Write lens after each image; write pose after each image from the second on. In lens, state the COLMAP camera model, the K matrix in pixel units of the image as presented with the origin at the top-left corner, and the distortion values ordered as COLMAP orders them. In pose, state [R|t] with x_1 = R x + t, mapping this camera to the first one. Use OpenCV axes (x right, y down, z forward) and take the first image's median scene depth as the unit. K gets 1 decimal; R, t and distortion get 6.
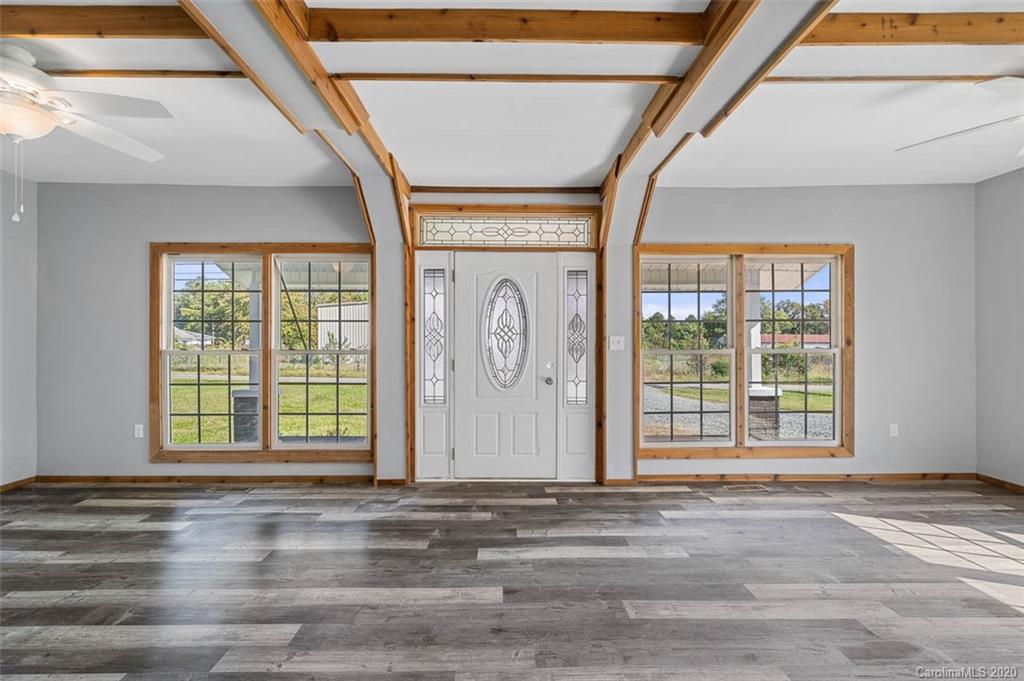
lens RADIAL K [[466.8, 0, 511.1], [0, 466.8, 342.4], [0, 0, 1]] dist [0.001733, 0.000186]
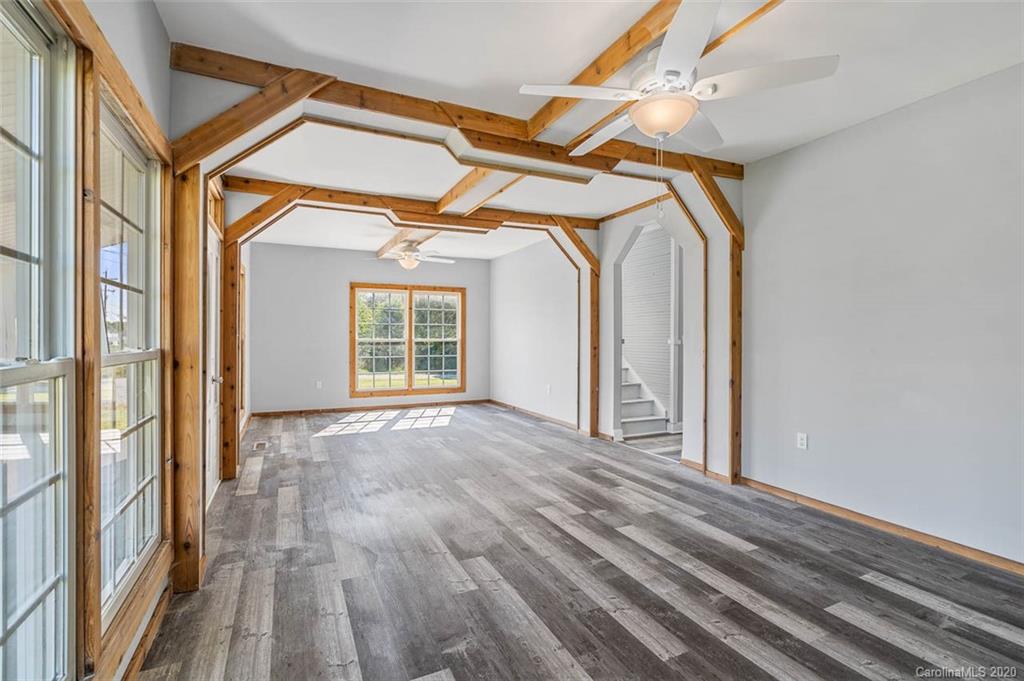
lens RADIAL K [[466.8, 0, 509.5], [0, 466.8, 337.9], [0, 0, 1]] dist [0.001733, 0.000186]
pose [[-0.420575, -0.000128, 0.907258, -1.469802], [-0.001249, 0.999999, -0.000438, 0.009289], [-0.907257, -0.001318, -0.420574, 1.378189]]
